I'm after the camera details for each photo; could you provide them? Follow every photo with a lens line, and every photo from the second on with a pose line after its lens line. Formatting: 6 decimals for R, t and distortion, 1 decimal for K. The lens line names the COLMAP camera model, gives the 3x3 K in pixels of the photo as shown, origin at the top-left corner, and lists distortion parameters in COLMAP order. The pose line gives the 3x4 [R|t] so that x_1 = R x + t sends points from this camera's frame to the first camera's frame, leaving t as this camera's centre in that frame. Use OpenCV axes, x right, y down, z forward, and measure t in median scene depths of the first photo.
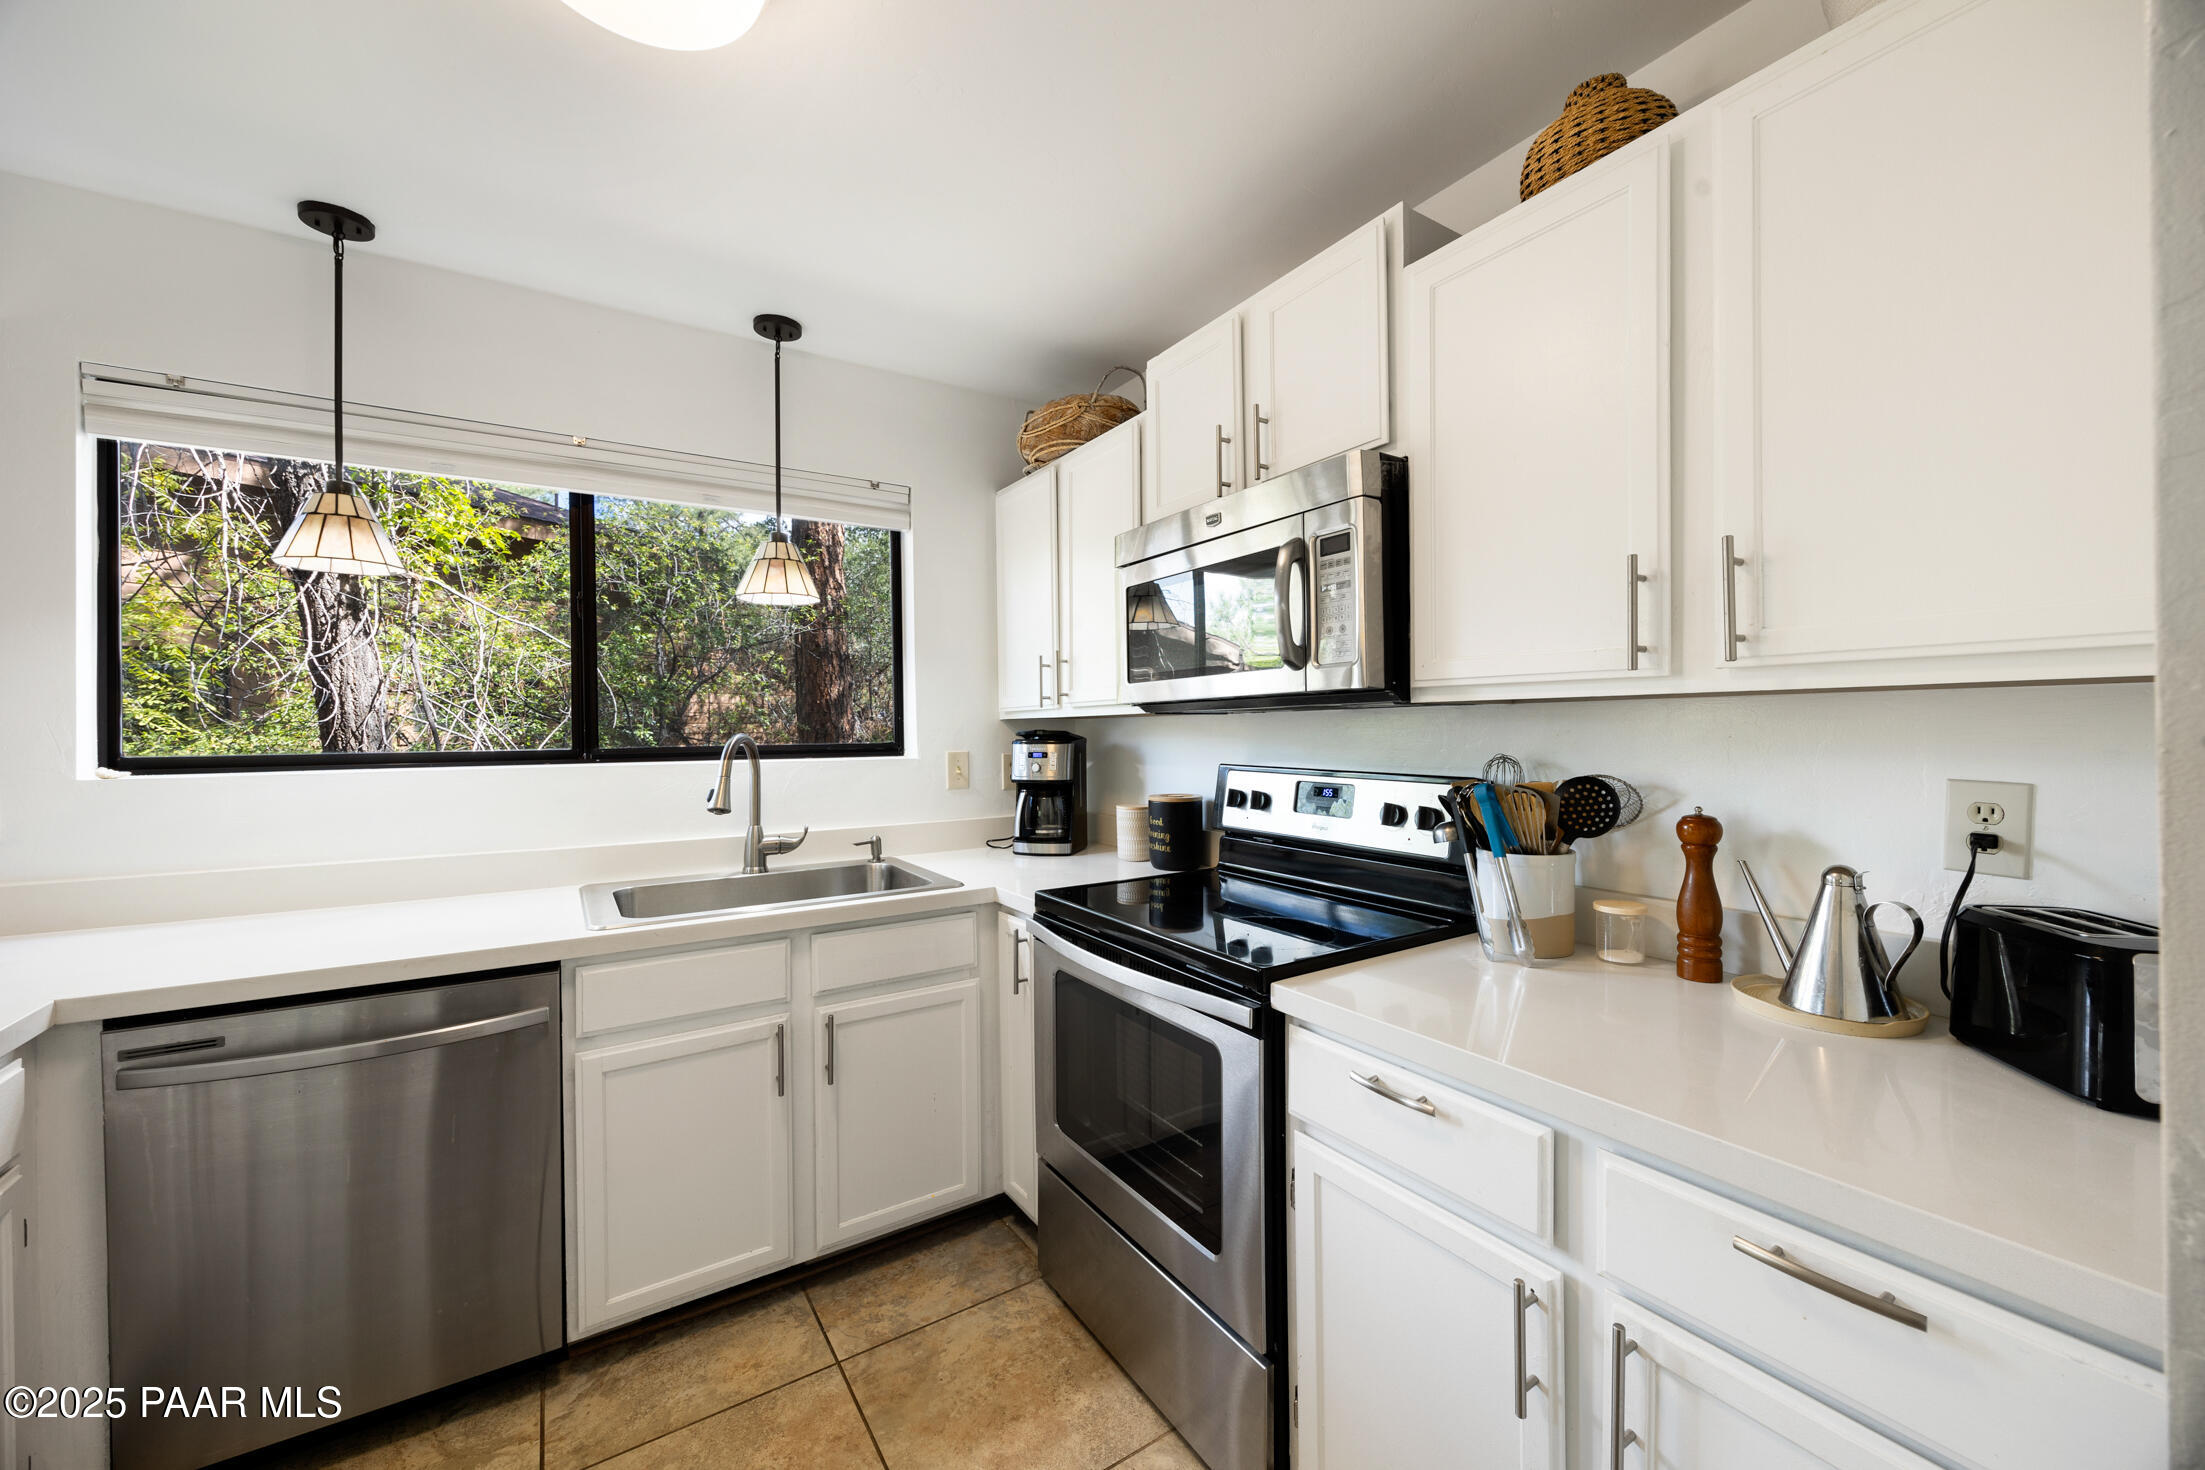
lens RADIAL K [[841.8, 0, 1083.1], [0, 841.8, 730.7], [0, 0, 1]] dist [-0.001364, 0.000209]
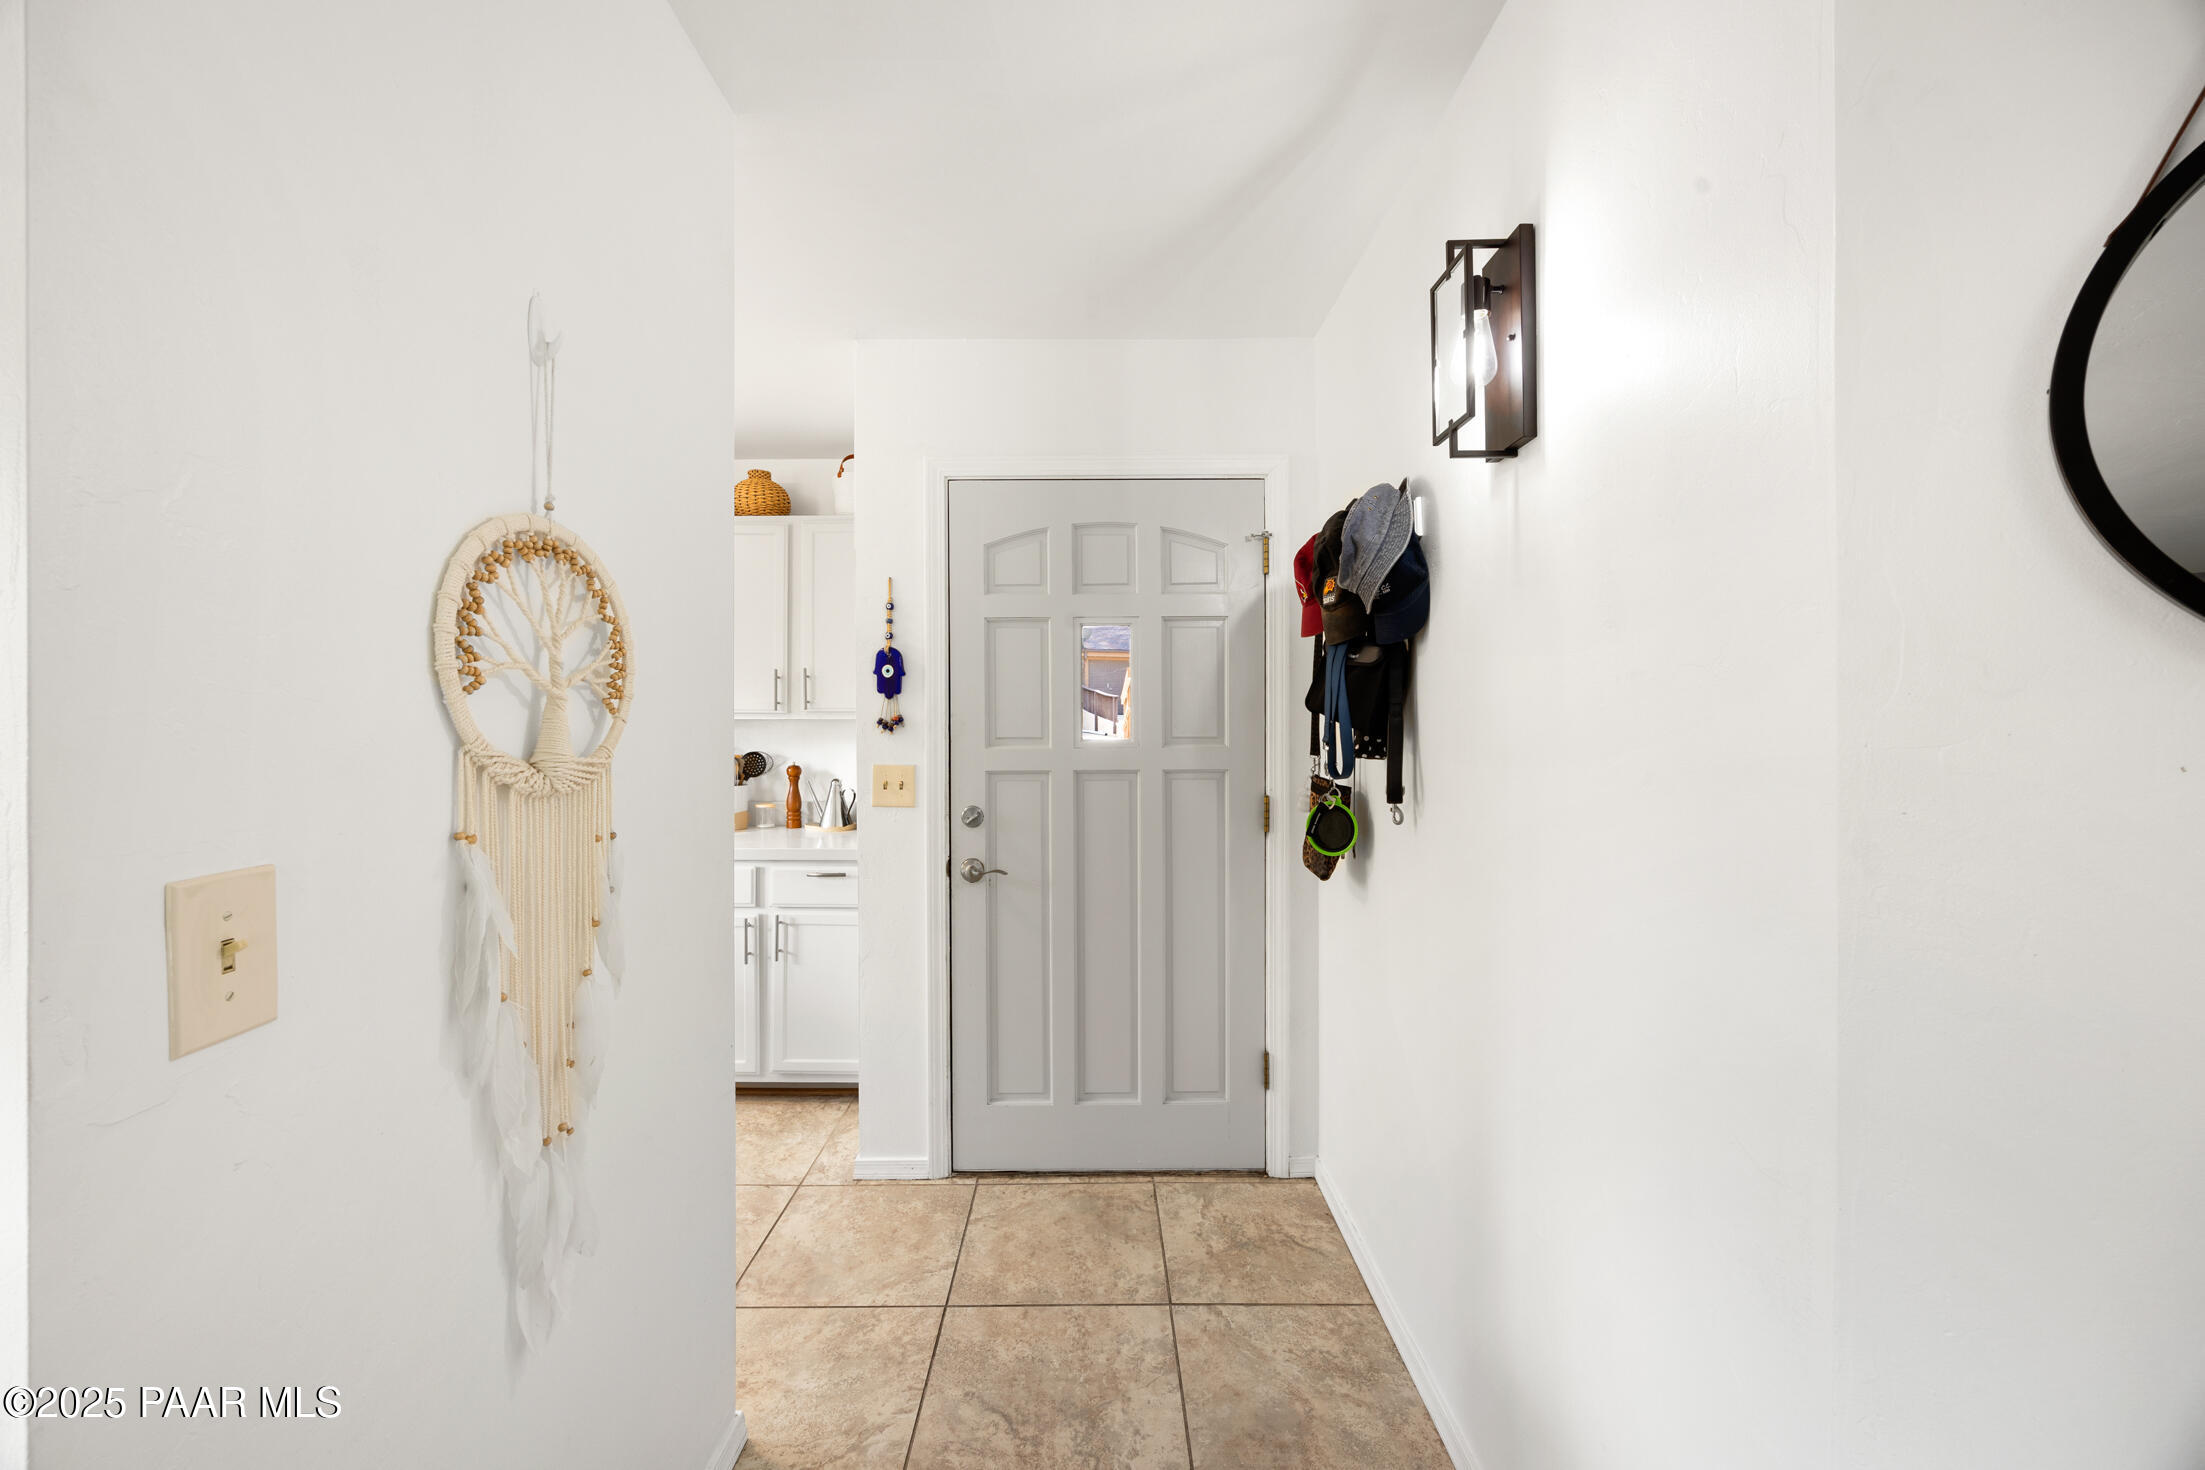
lens RADIAL K [[841.8, 0, 1092.8], [0, 841.8, 728.4], [0, 0, 1]] dist [-0.001364, 0.000209]
pose [[0.543570, 0.003947, 0.839355, -0.952023], [-0.000747, 0.999991, -0.004219, -0.002655], [-0.839364, 0.001666, 0.543568, -1.191667]]
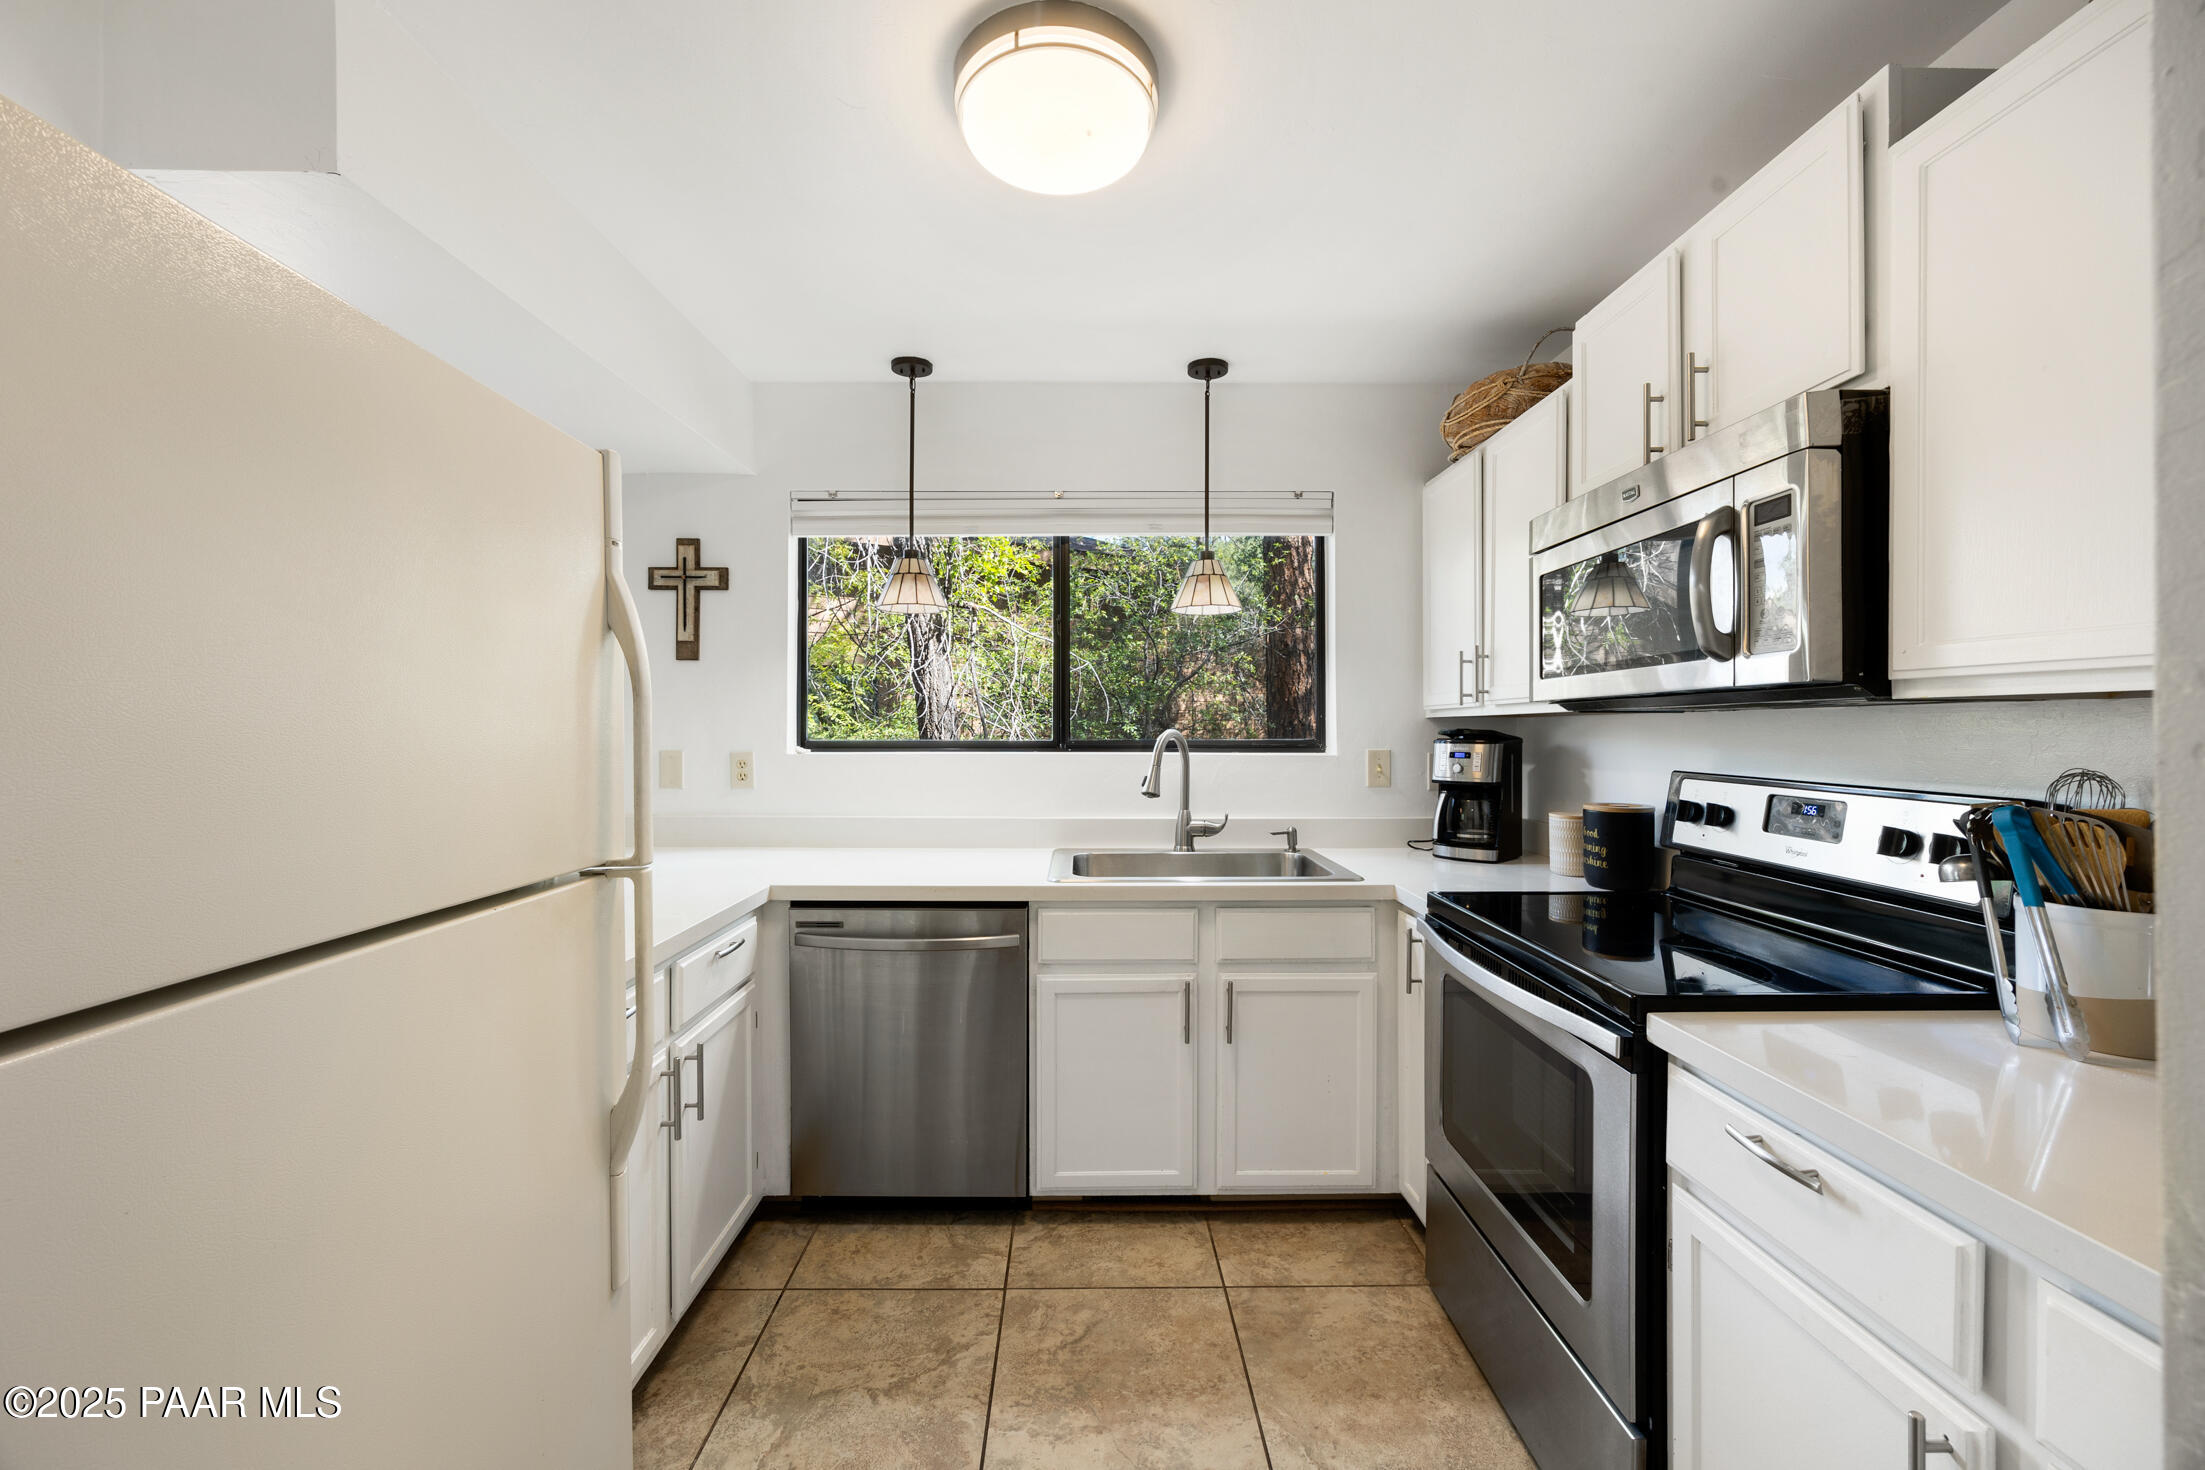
lens RADIAL K [[929.8, 0, 1120.6], [0, 929.8, 729.1], [0, 0, 1]] dist [0.000306, -0.000061]
pose [[0.839826, 0.011124, -0.542741, 0.257454], [-0.010652, 0.999935, 0.004012, -0.000948], [0.542750, 0.002412, 0.839891, -0.124047]]
